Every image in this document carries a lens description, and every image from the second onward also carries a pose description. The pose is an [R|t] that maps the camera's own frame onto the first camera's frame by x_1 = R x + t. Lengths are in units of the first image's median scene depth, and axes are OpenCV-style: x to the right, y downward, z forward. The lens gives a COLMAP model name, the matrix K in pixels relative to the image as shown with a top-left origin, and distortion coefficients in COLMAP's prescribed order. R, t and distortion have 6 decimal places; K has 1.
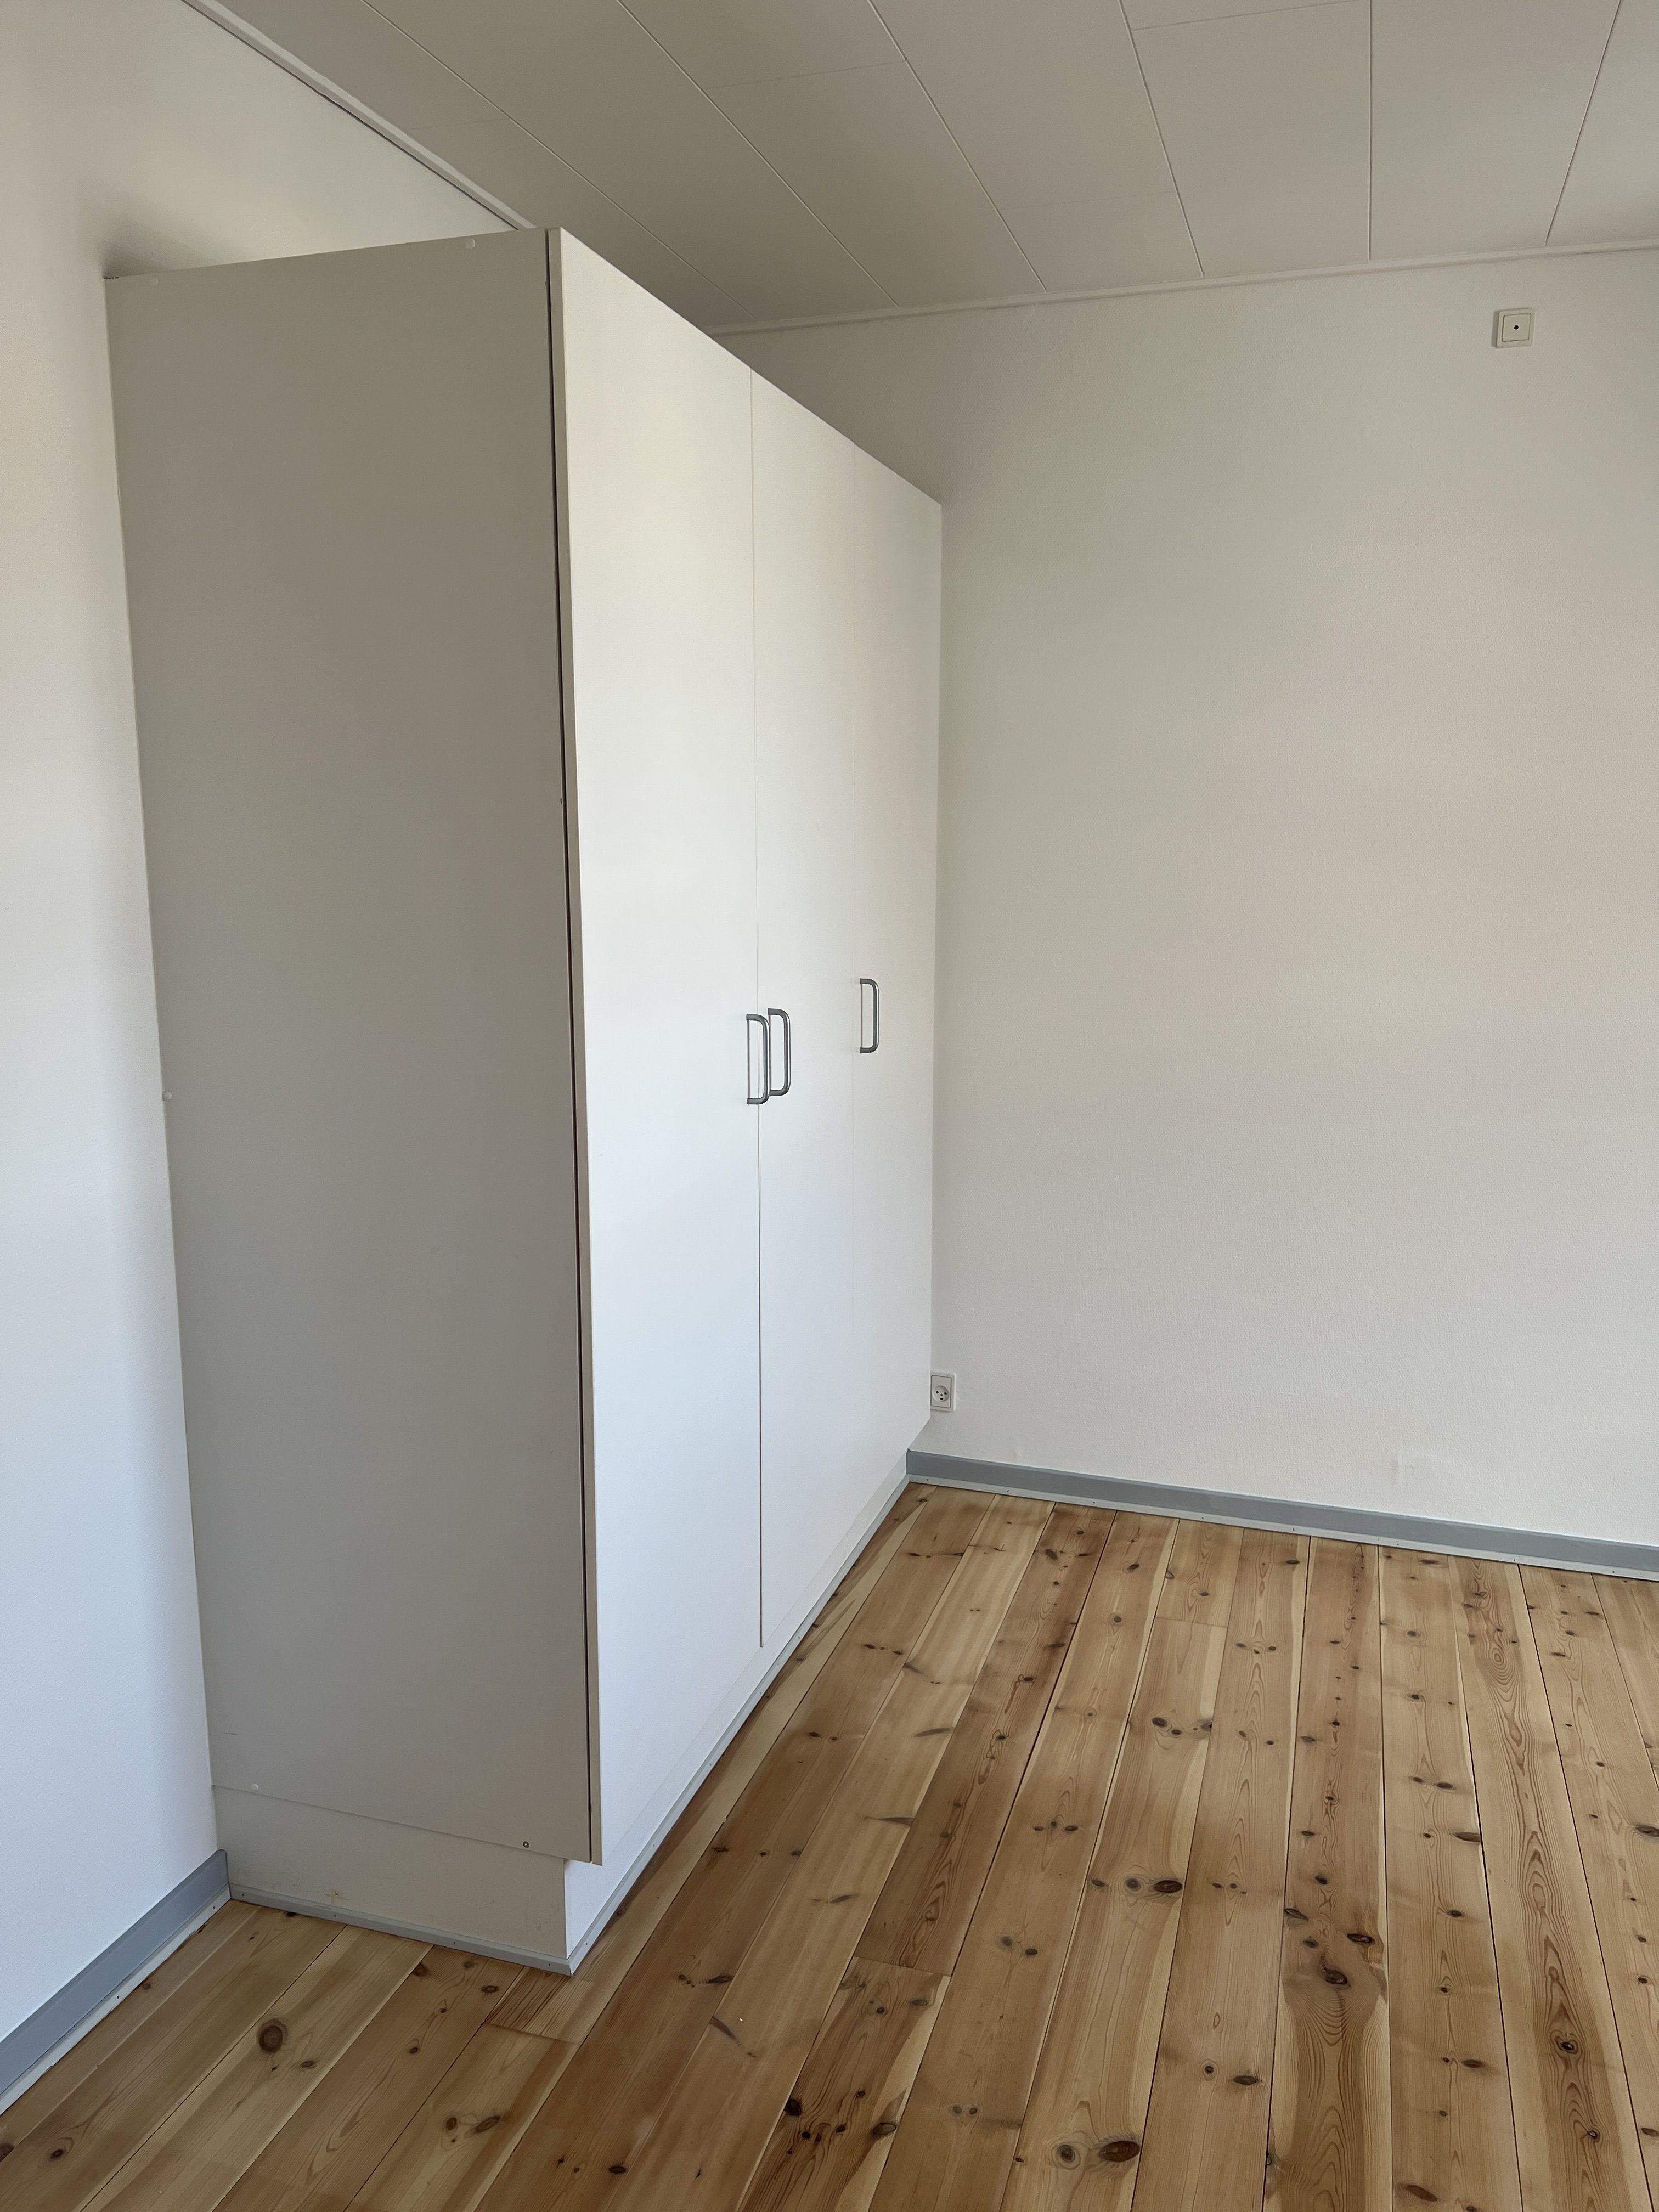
lens RADIAL K [[1654.5, 0, 824.3], [0, 1654.5, 1094.9], [0, 0, 1]] dist [0.048987, -0.050905]
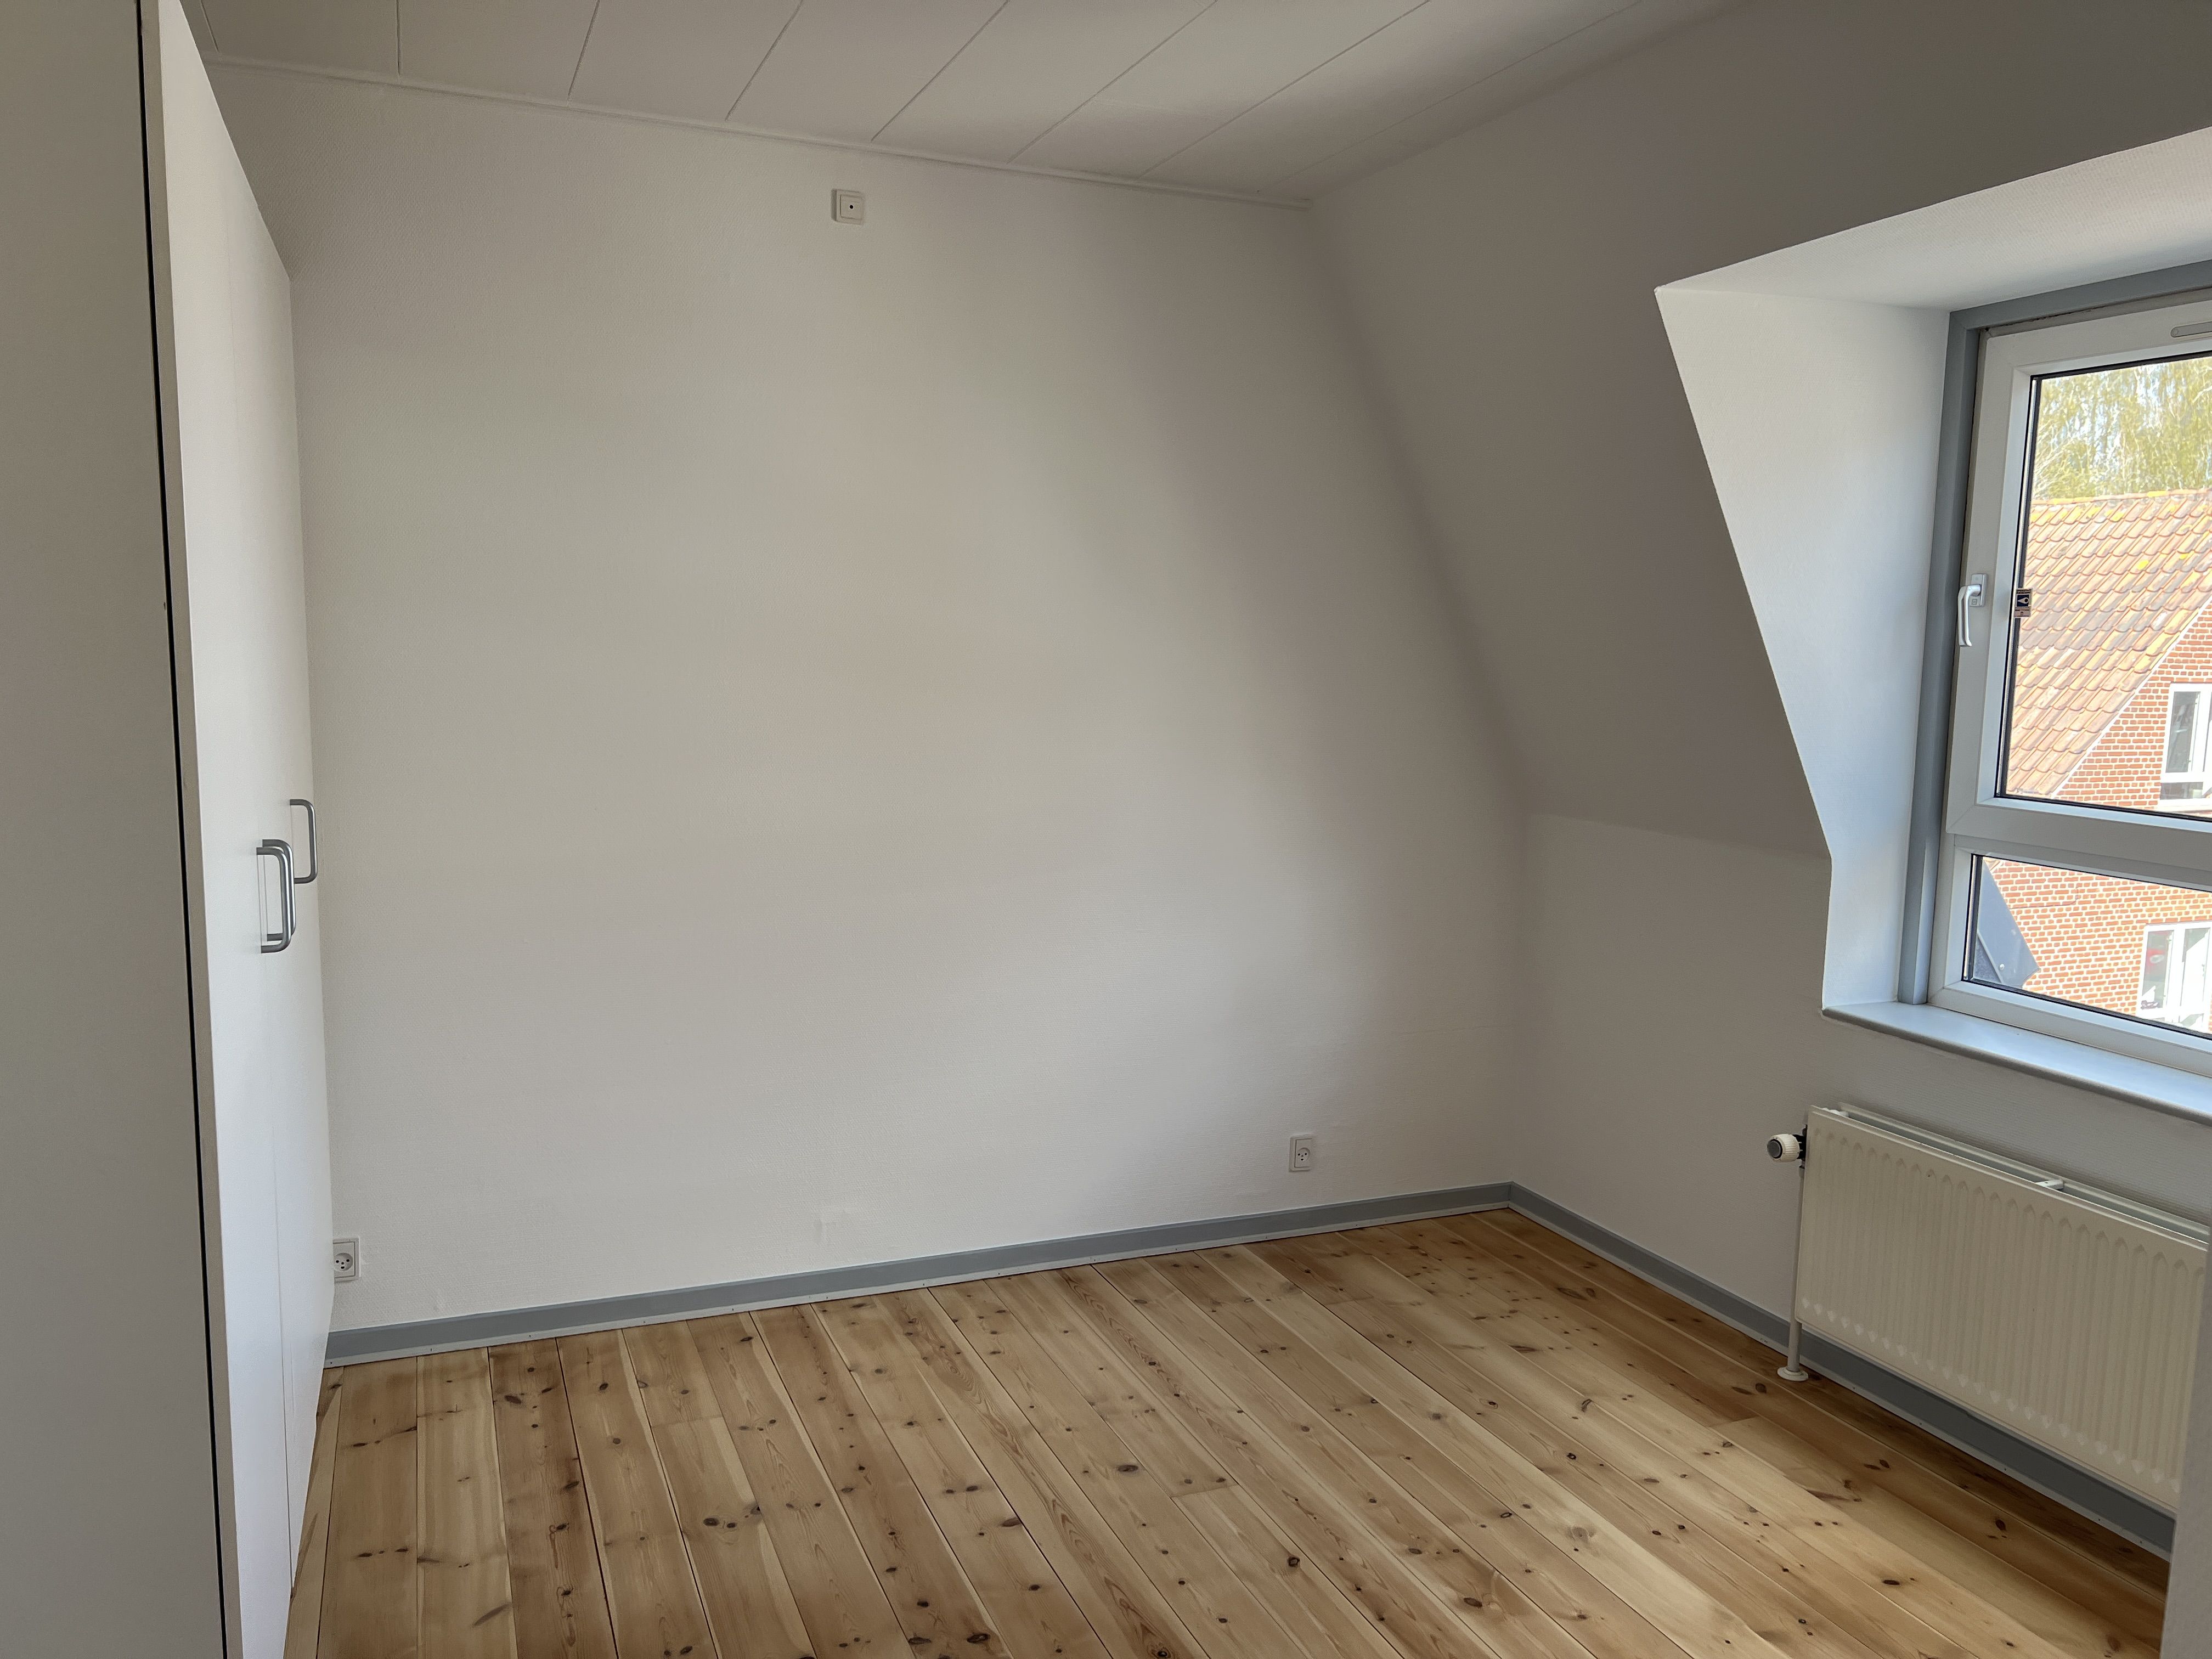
lens RADIAL K [[1654.5, 0, 1083.0], [0, 1654.5, 830.1], [0, 0, 1]] dist [0.048987, -0.050905]
pose [[0.769479, -0.063154, 0.635542, -0.226859], [0.084930, 0.996380, -0.003818, -0.017942], [-0.633000, 0.056914, 0.772057, 0.048162]]
